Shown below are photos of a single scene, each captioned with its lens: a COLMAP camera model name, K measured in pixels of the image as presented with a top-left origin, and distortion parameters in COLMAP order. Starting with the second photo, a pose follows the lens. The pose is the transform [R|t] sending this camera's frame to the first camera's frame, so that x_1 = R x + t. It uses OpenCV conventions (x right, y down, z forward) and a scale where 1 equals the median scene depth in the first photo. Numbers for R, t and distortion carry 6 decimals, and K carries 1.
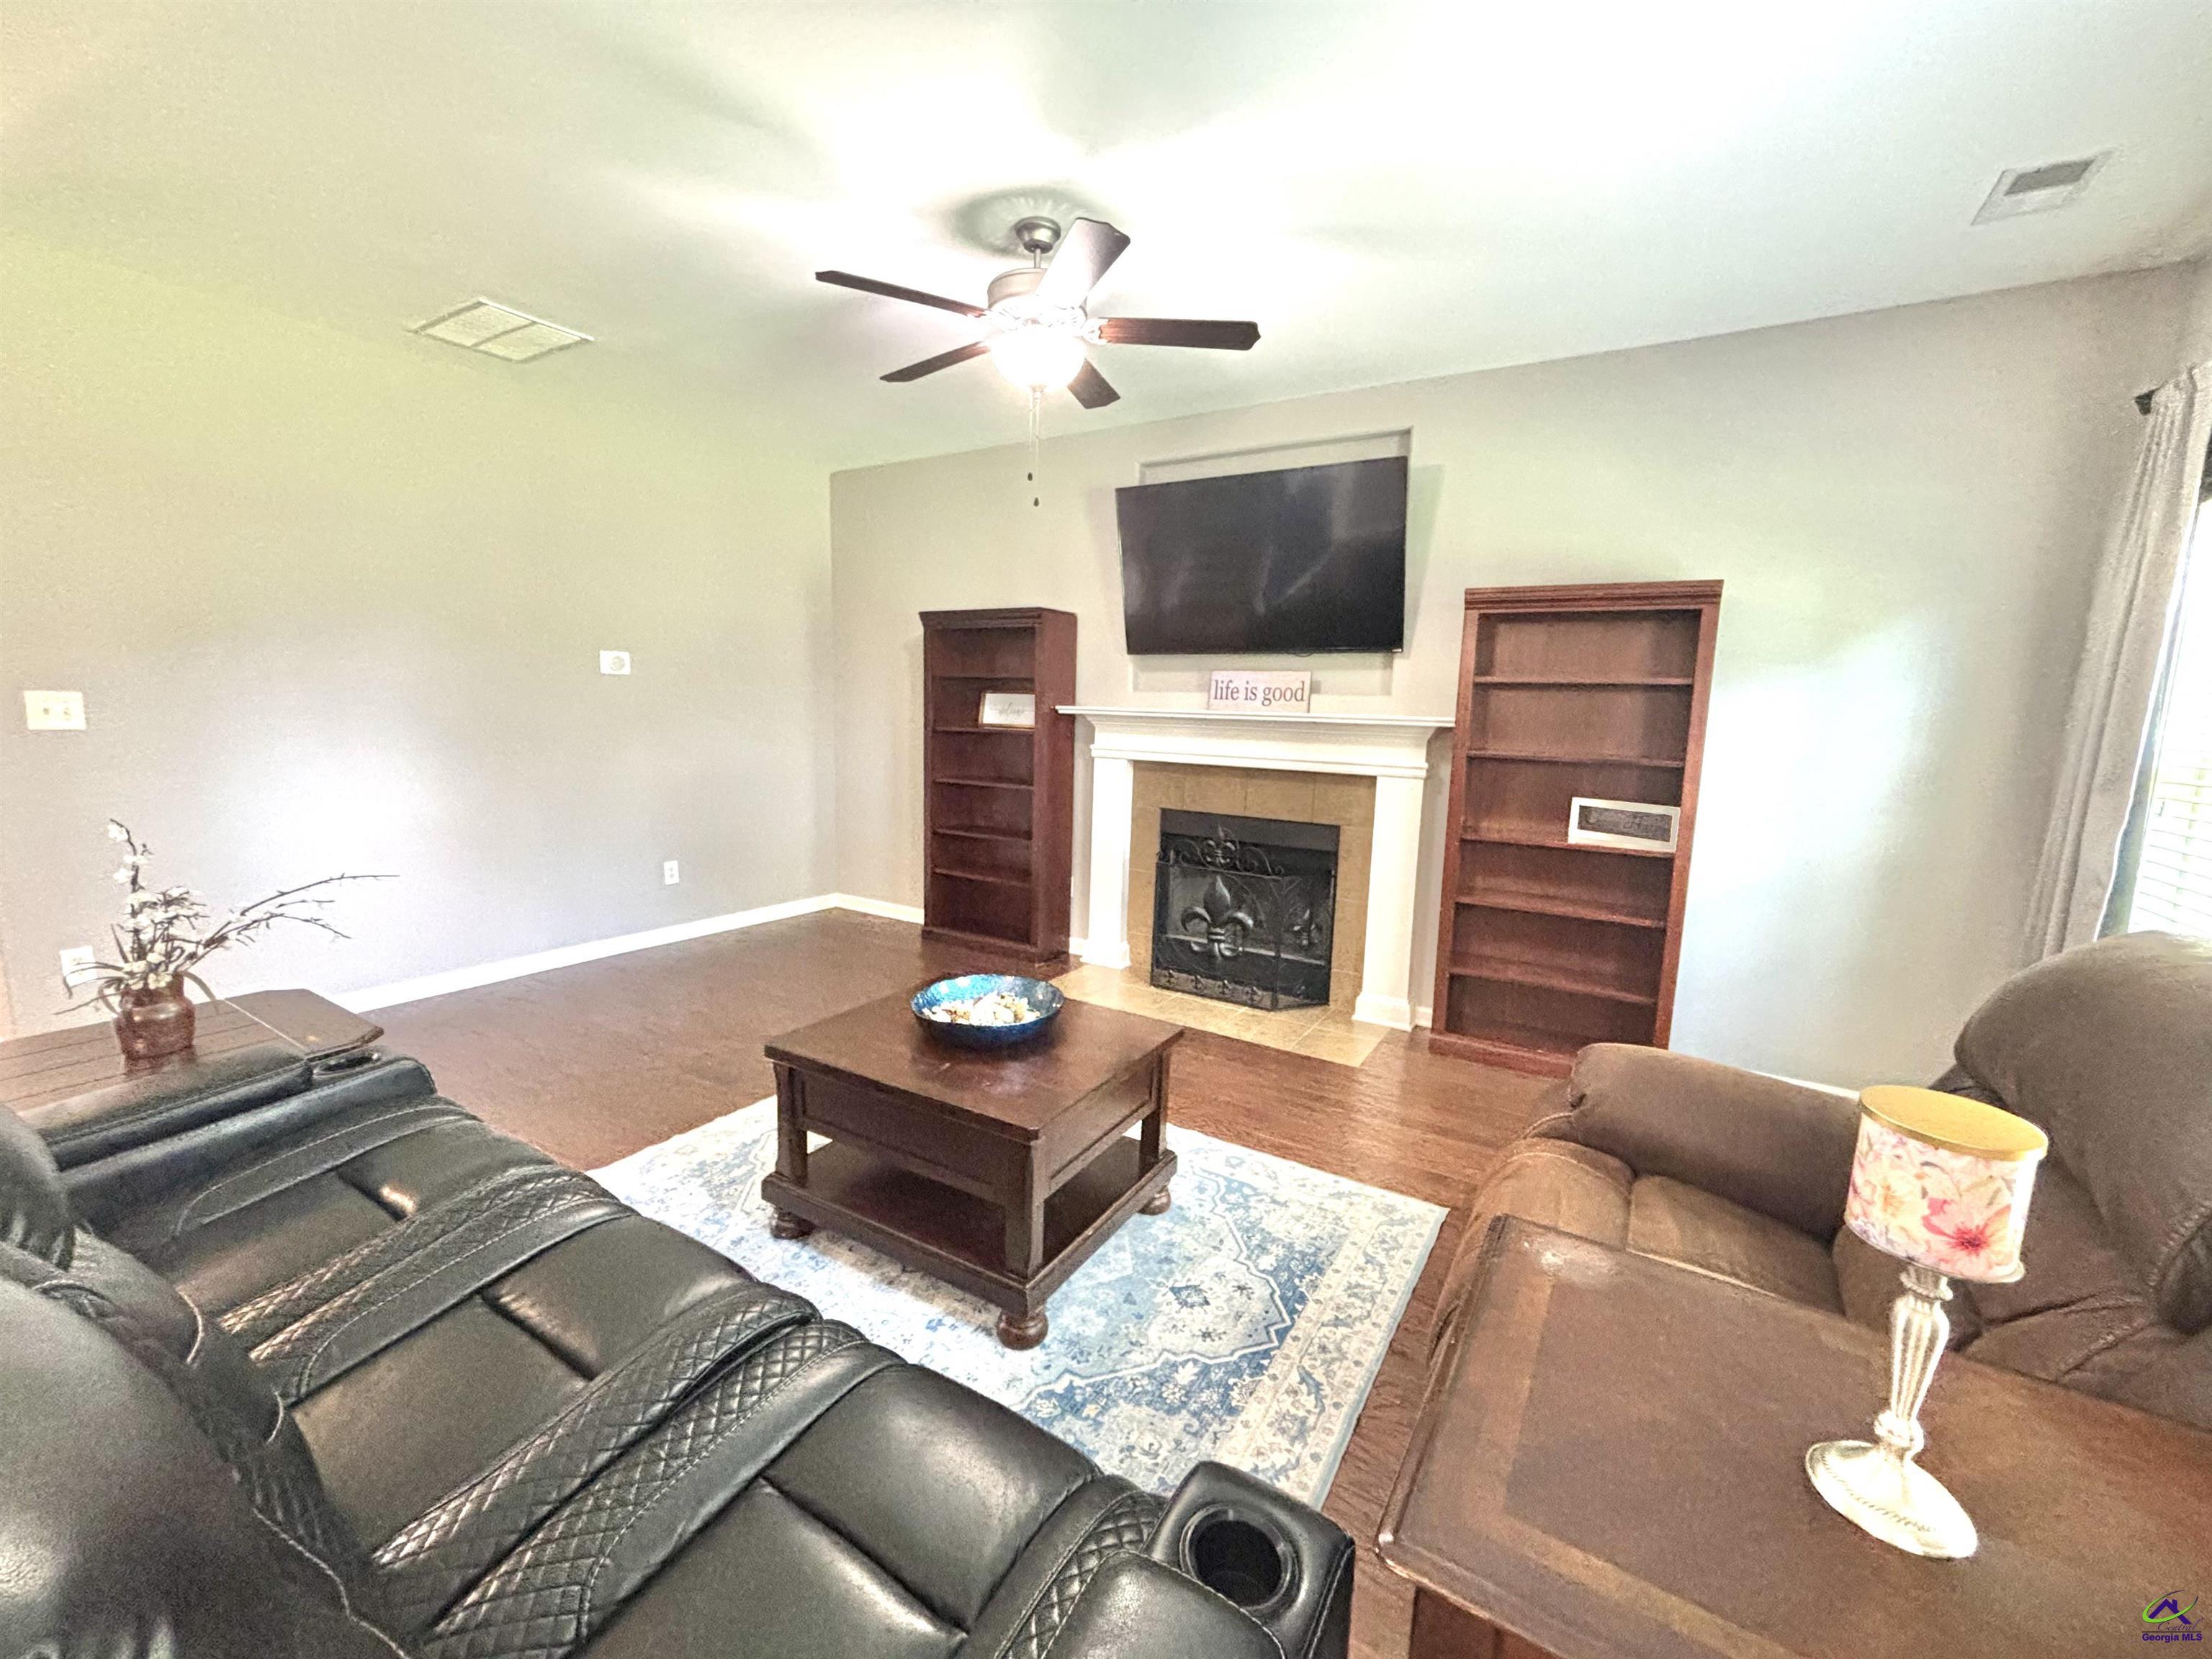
lens RADIAL K [[898.9, 0, 1097.1], [0, 898.9, 837.9], [0, 0, 1]] dist [-0.002072, -0.000476]
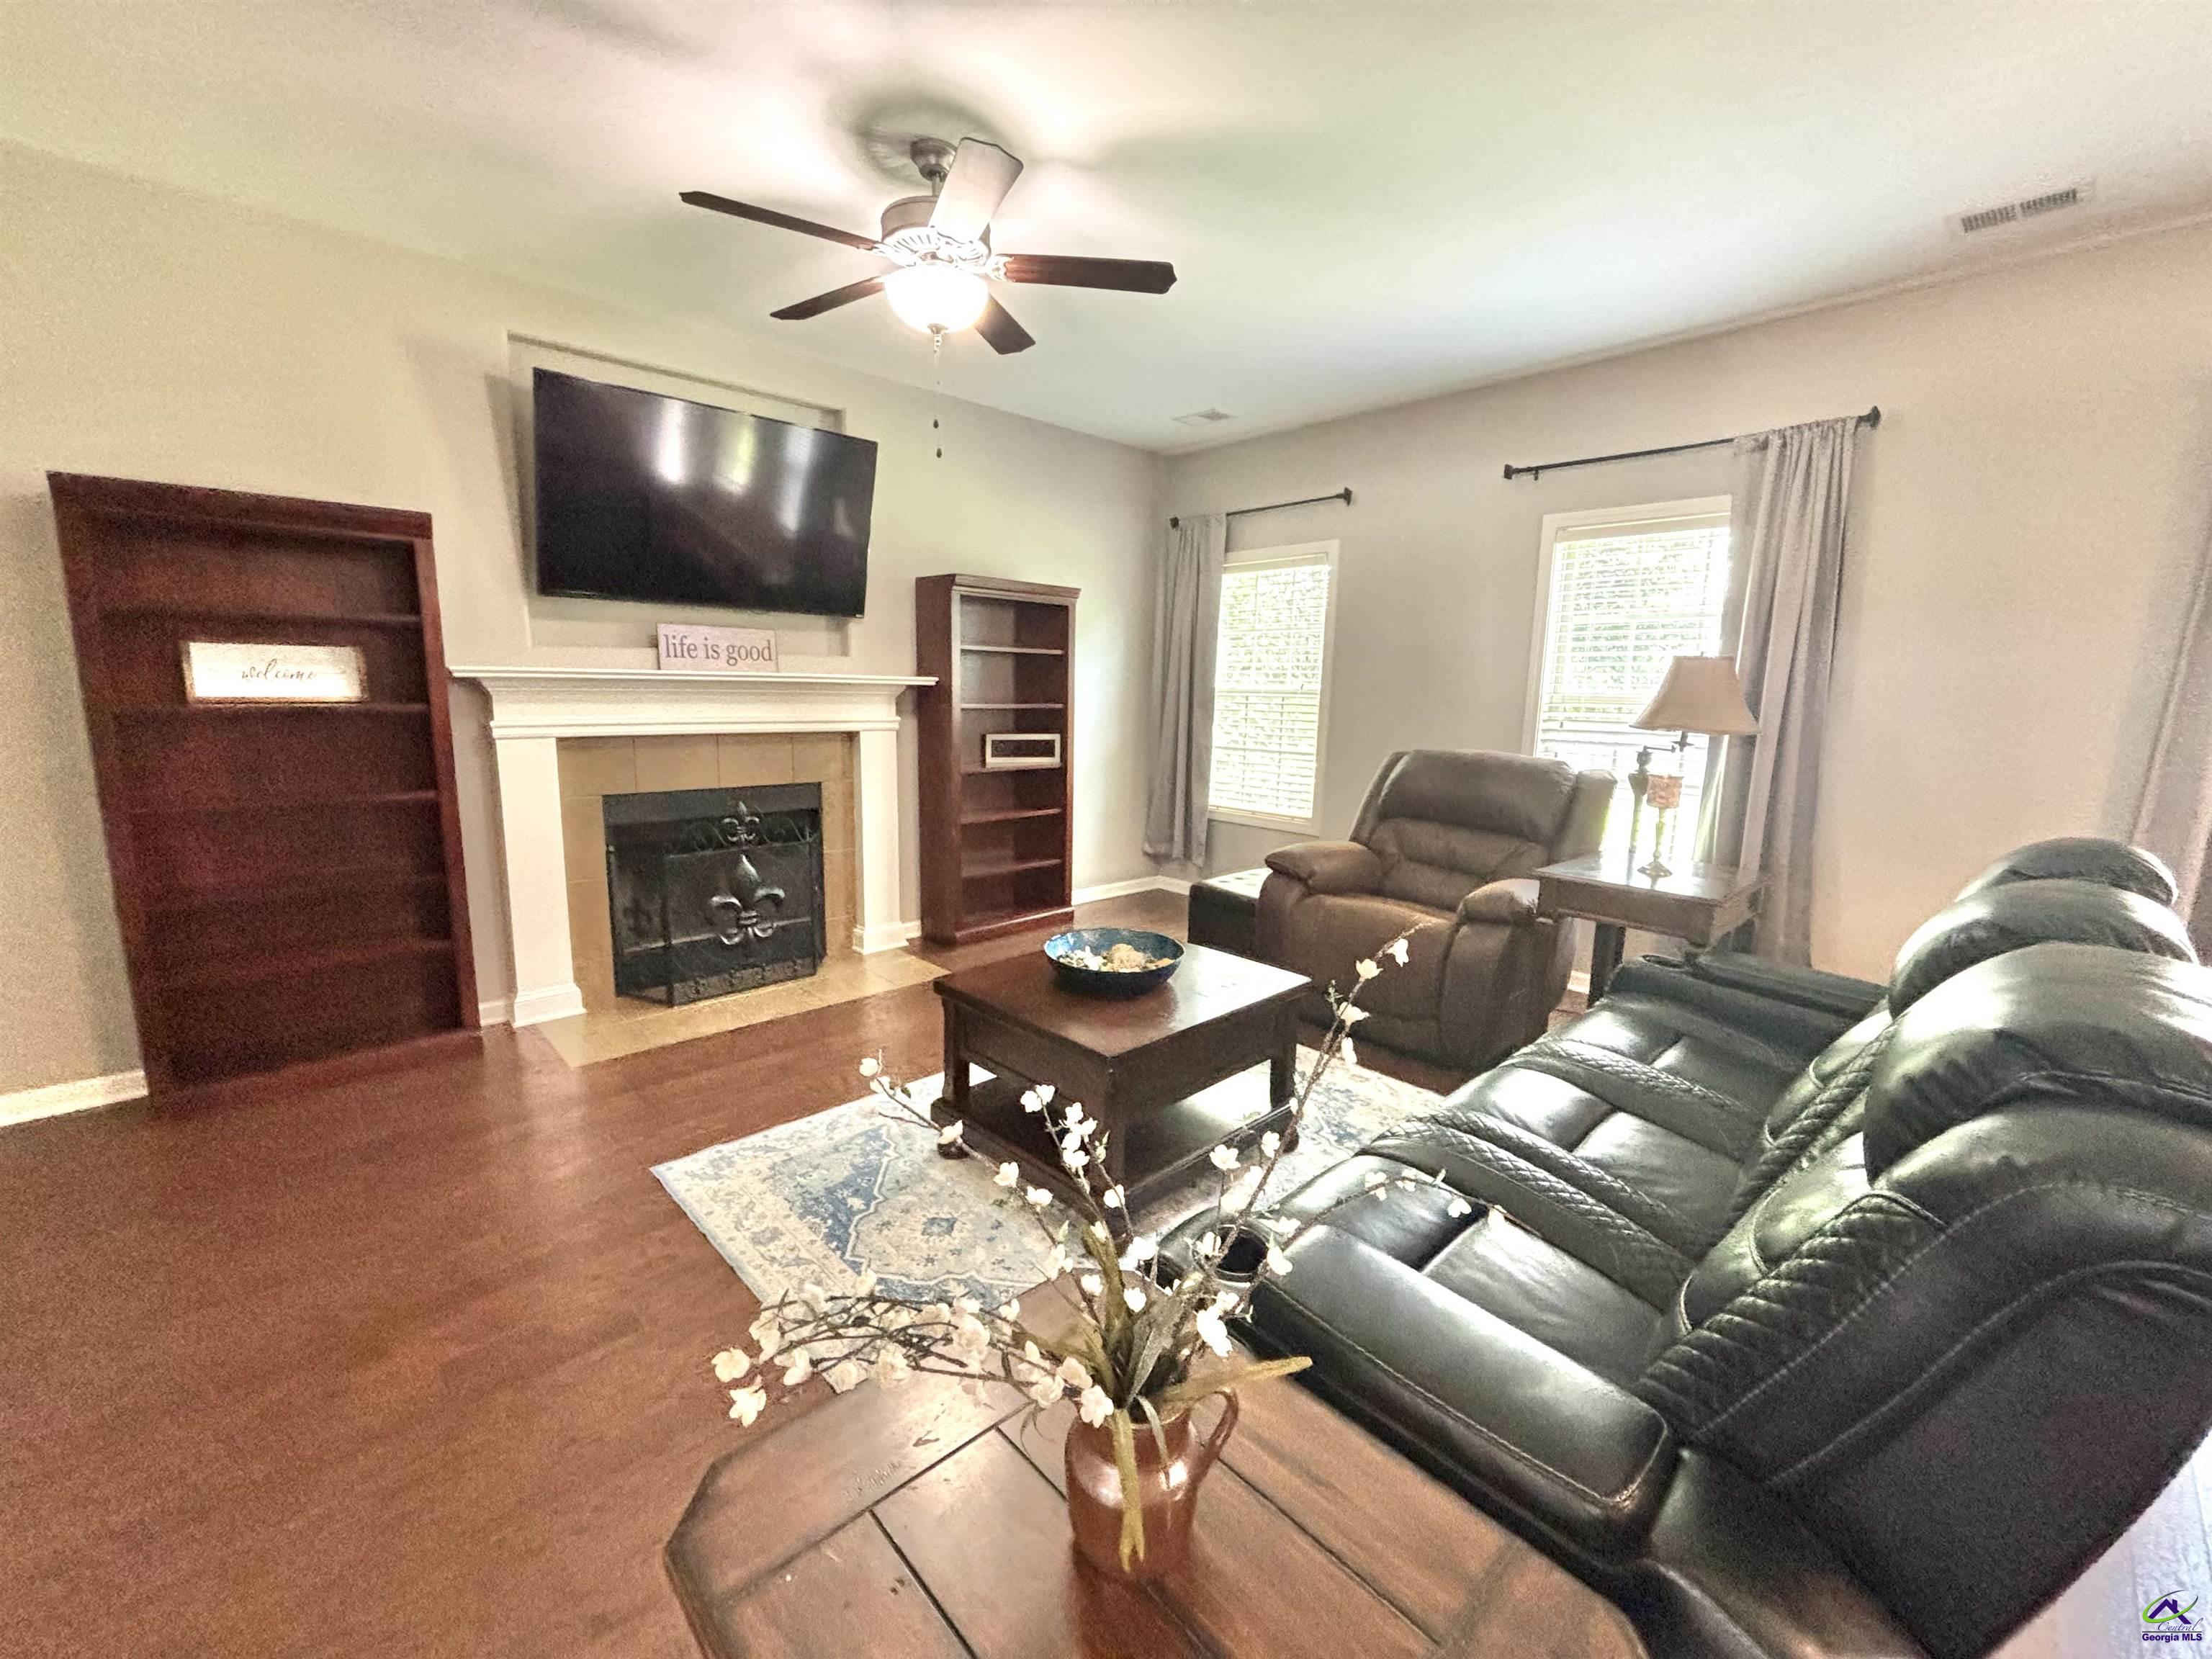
lens RADIAL K [[898.9, 0, 1100.3], [0, 898.9, 836.5], [0, 0, 1]] dist [-0.002072, -0.000476]
pose [[0.251726, -0.187172, 0.949526, -0.638457], [0.125971, 0.979110, 0.159608, -0.076002], [-0.959565, 0.079435, 0.270046, 0.407432]]
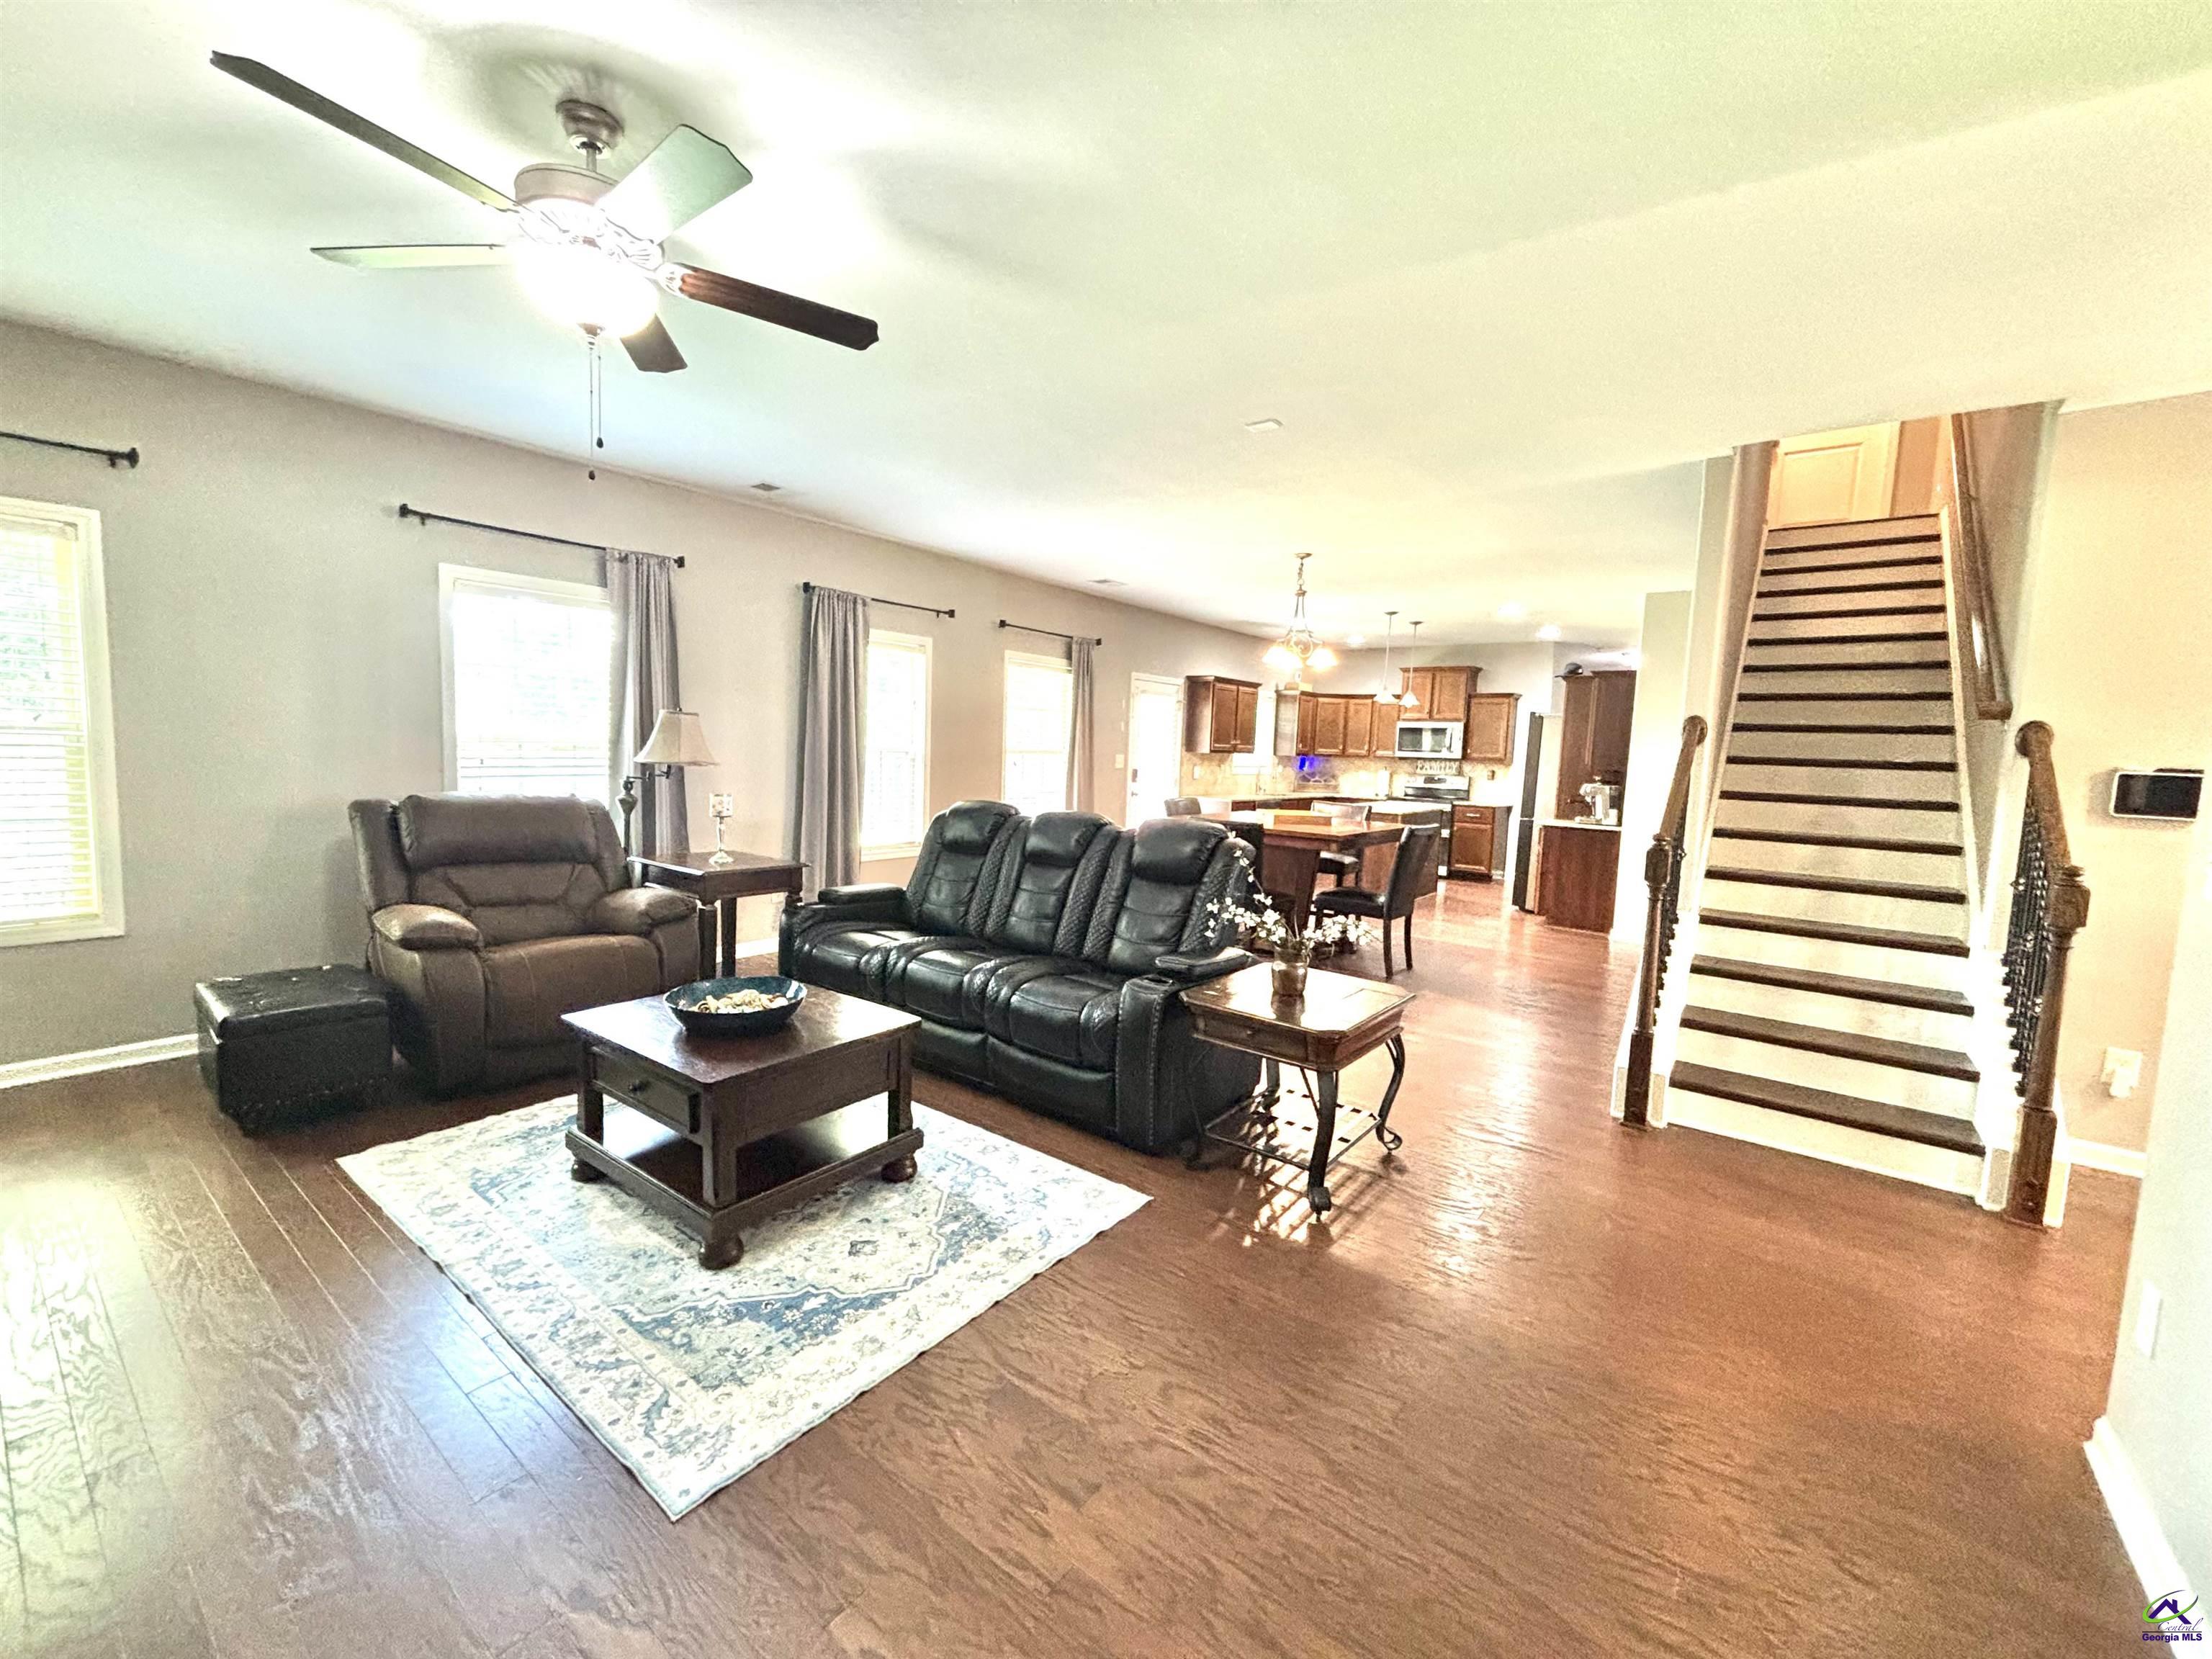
lens RADIAL K [[898.9, 0, 1091.7], [0, 898.9, 834.9], [0, 0, 1]] dist [-0.002072, -0.000476]
pose [[-0.992788, -0.075982, 0.092733, -0.379079], [-0.051514, 0.968829, 0.242314, -0.186177], [-0.108254, 0.235790, -0.965756, 1.150932]]
